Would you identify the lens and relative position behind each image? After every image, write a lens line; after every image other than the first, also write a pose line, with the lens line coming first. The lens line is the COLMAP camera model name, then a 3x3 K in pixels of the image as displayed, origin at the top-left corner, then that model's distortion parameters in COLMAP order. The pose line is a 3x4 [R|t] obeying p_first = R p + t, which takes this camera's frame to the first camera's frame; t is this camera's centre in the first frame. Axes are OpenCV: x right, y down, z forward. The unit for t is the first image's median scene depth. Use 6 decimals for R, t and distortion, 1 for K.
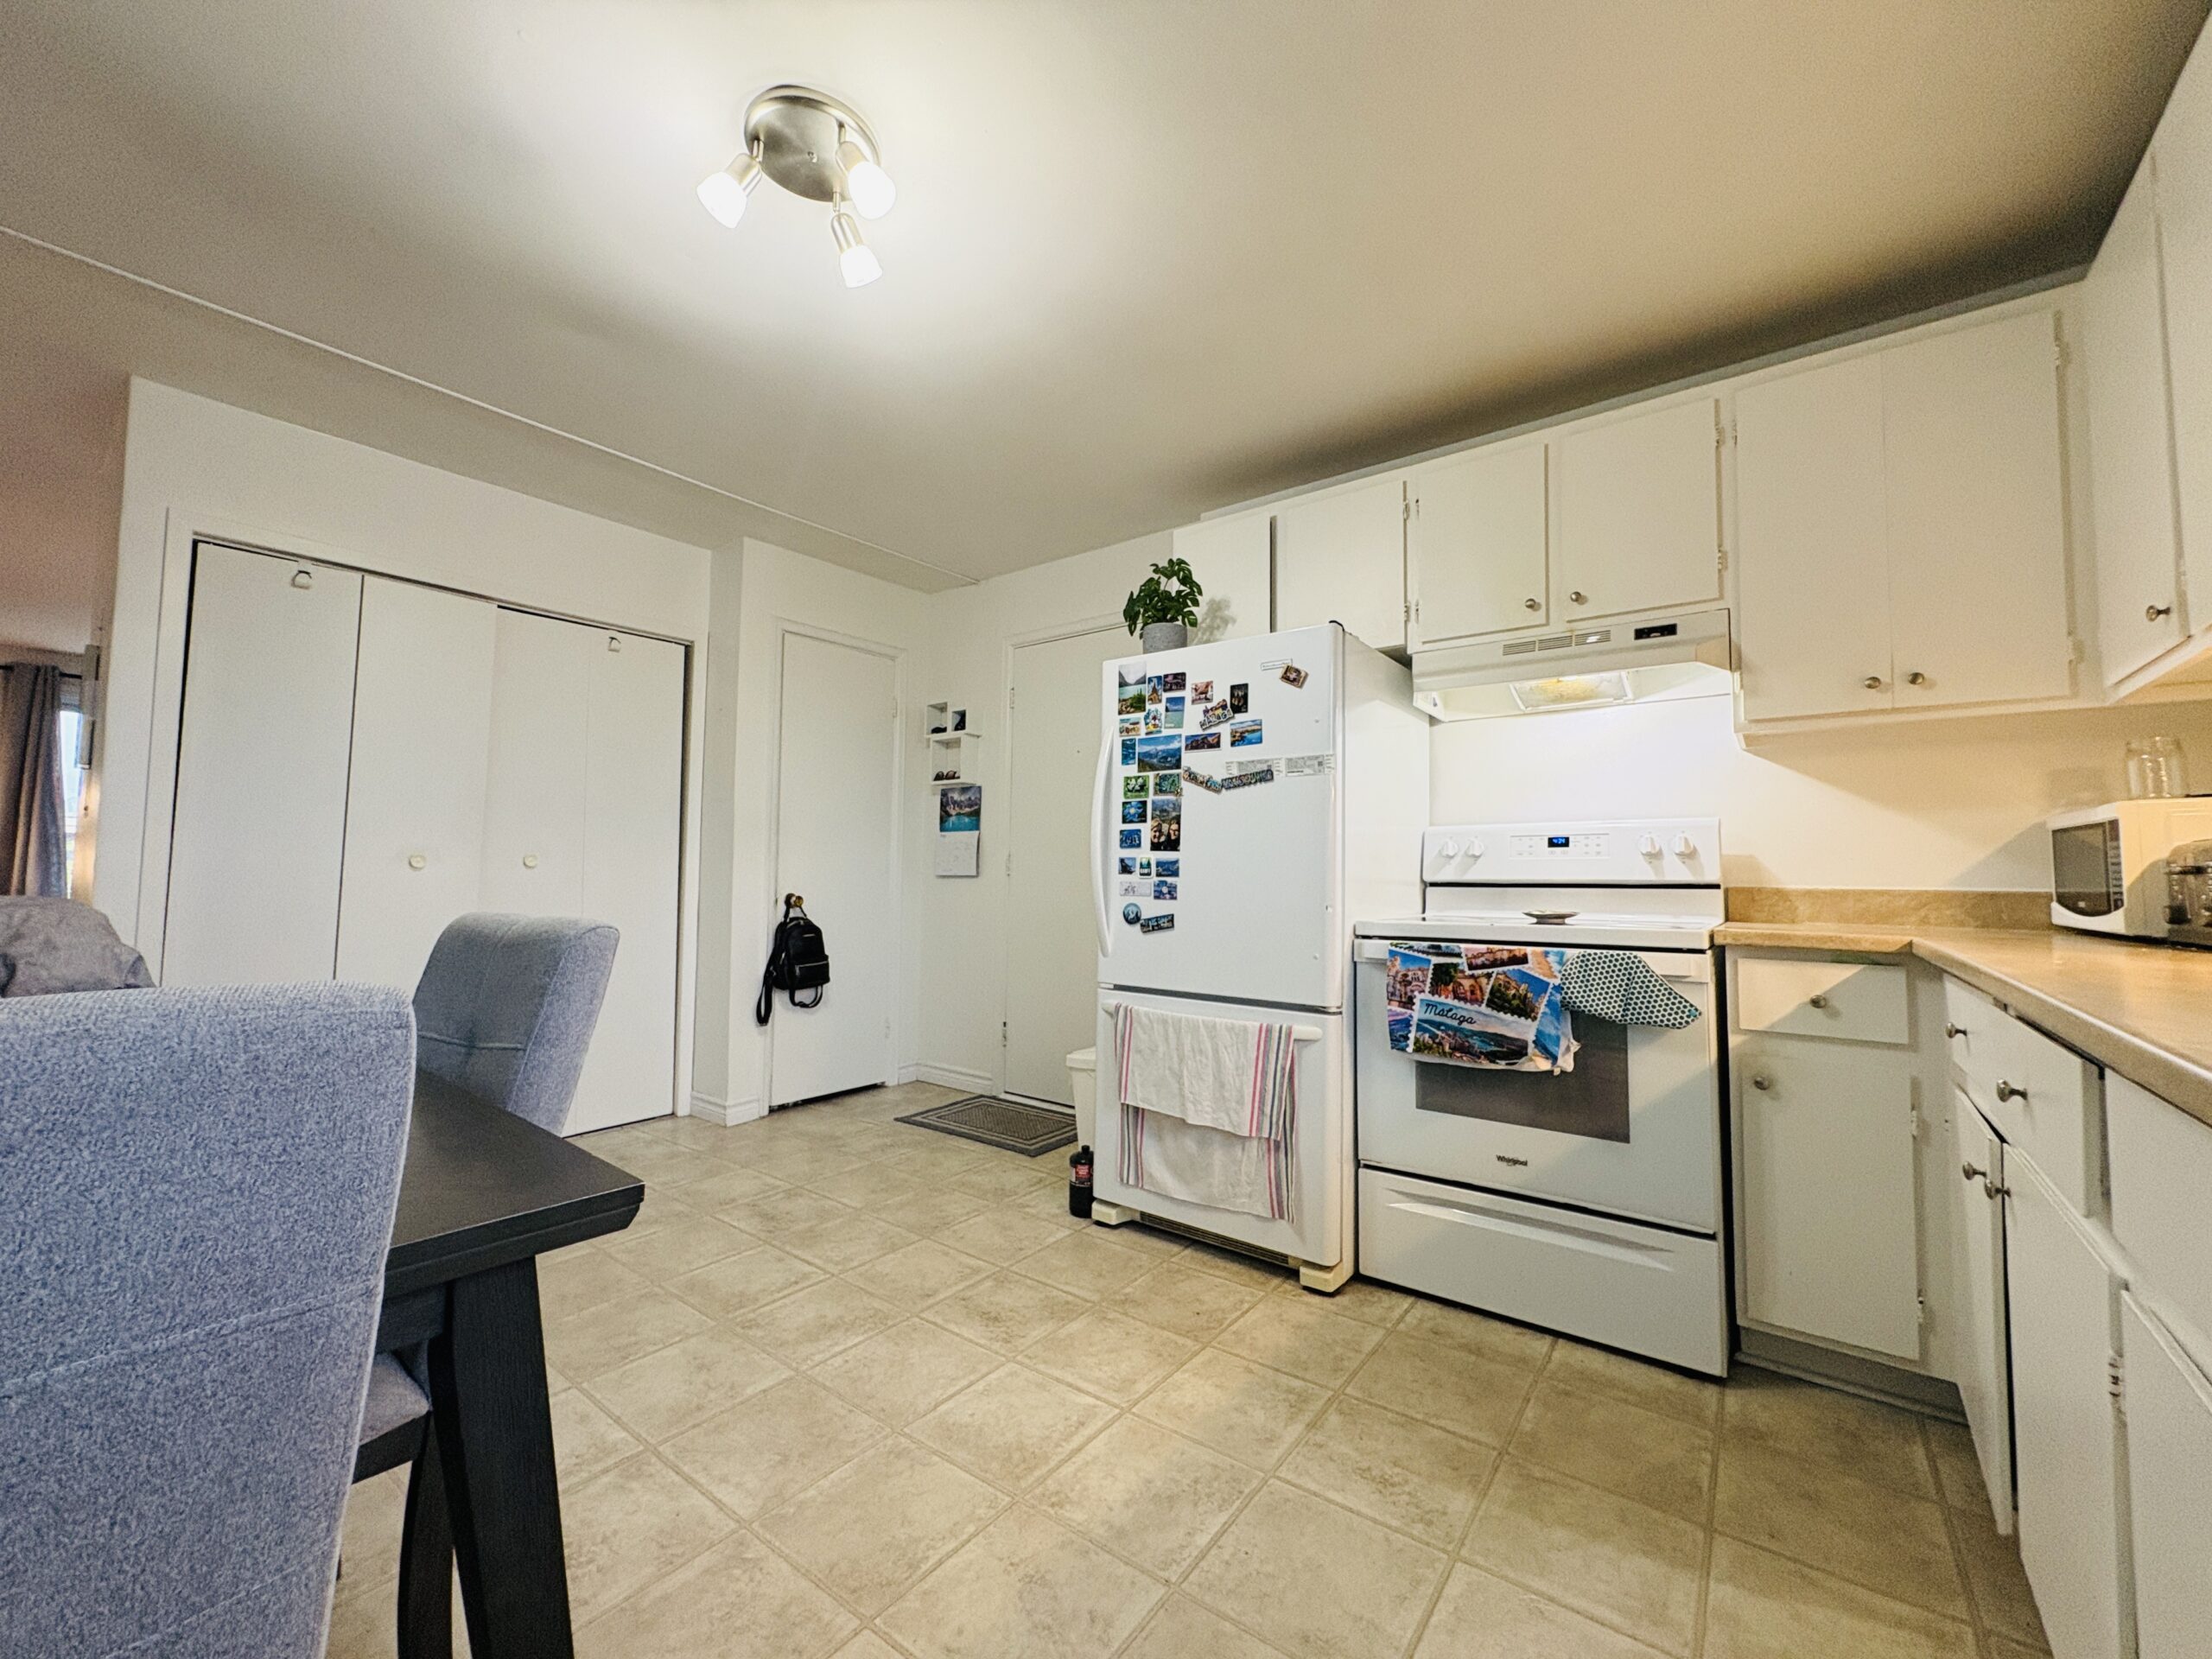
lens RADIAL K [[881.0, 0, 1106.0], [0, 881.0, 829.5], [0, 0, 1]] dist [0.000325, 0.000996]
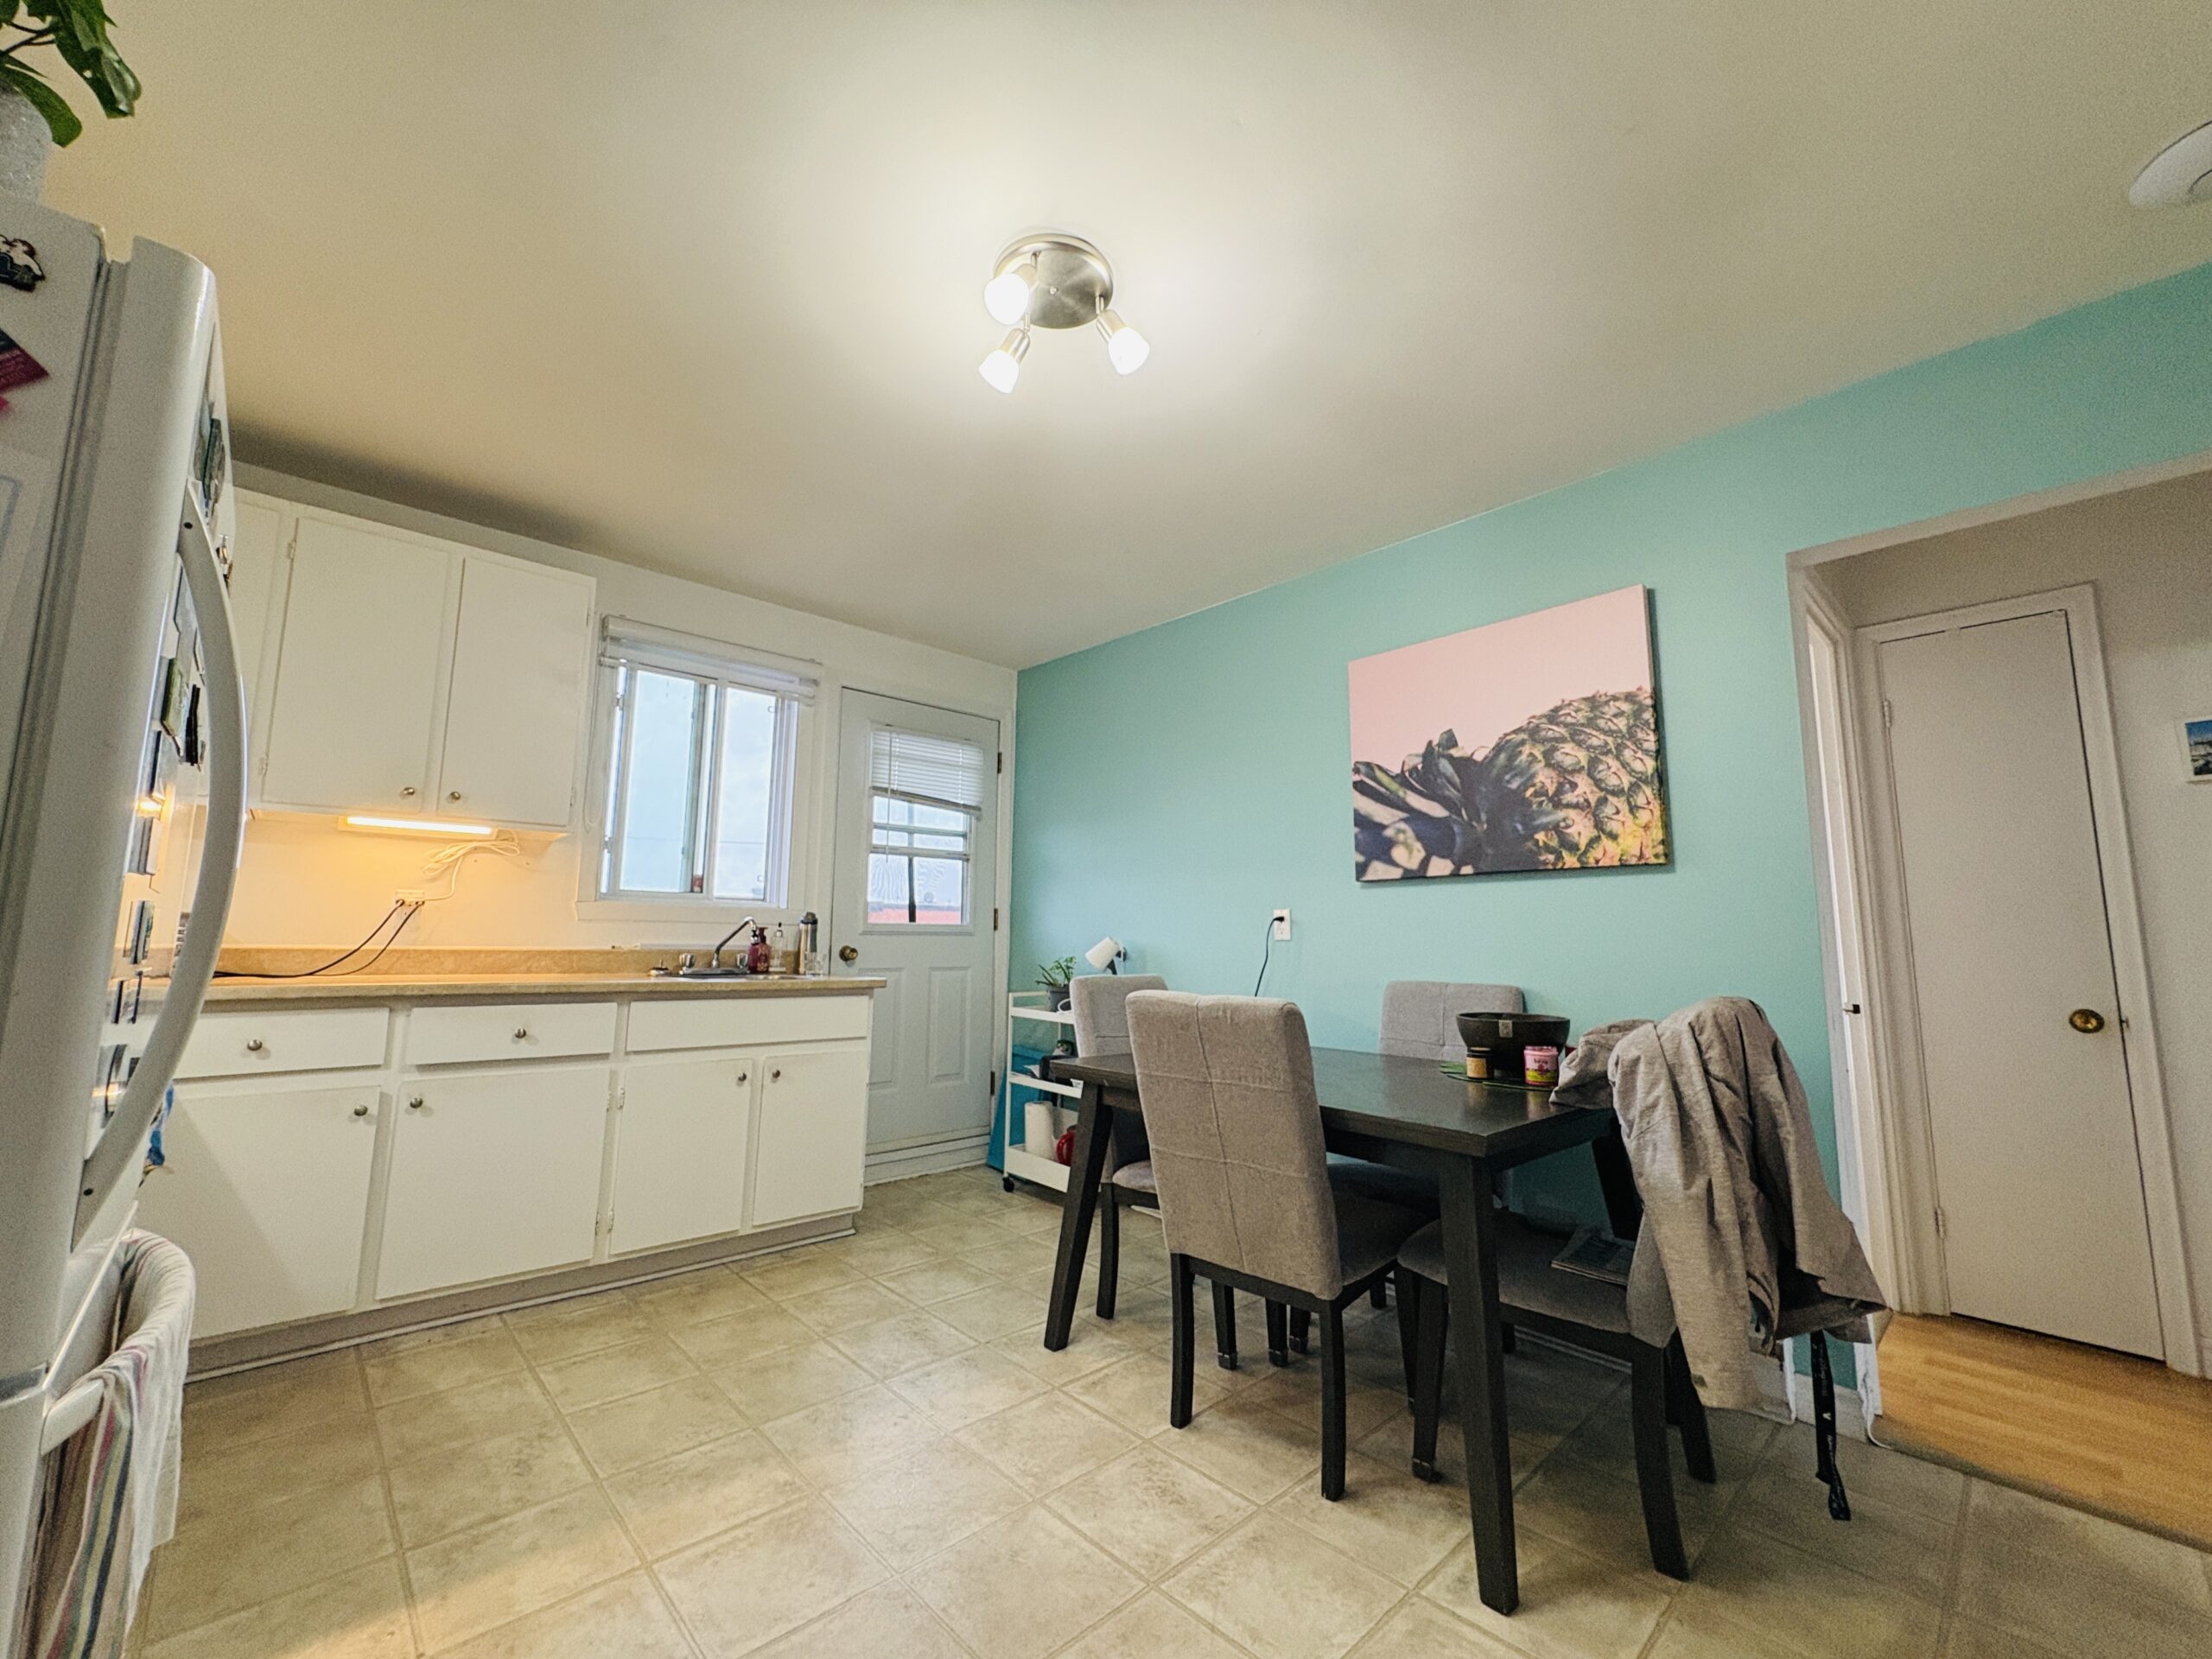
lens RADIAL K [[881.0, 0, 1106.0], [0, 881.0, 829.5], [0, 0, 1]] dist [0.000325, 0.000996]
pose [[-0.984953, -0.003645, 0.172787, -0.396657], [-0.035058, 0.983205, -0.179104, 0.052344], [-0.169232, -0.182467, -0.968538, 1.306803]]
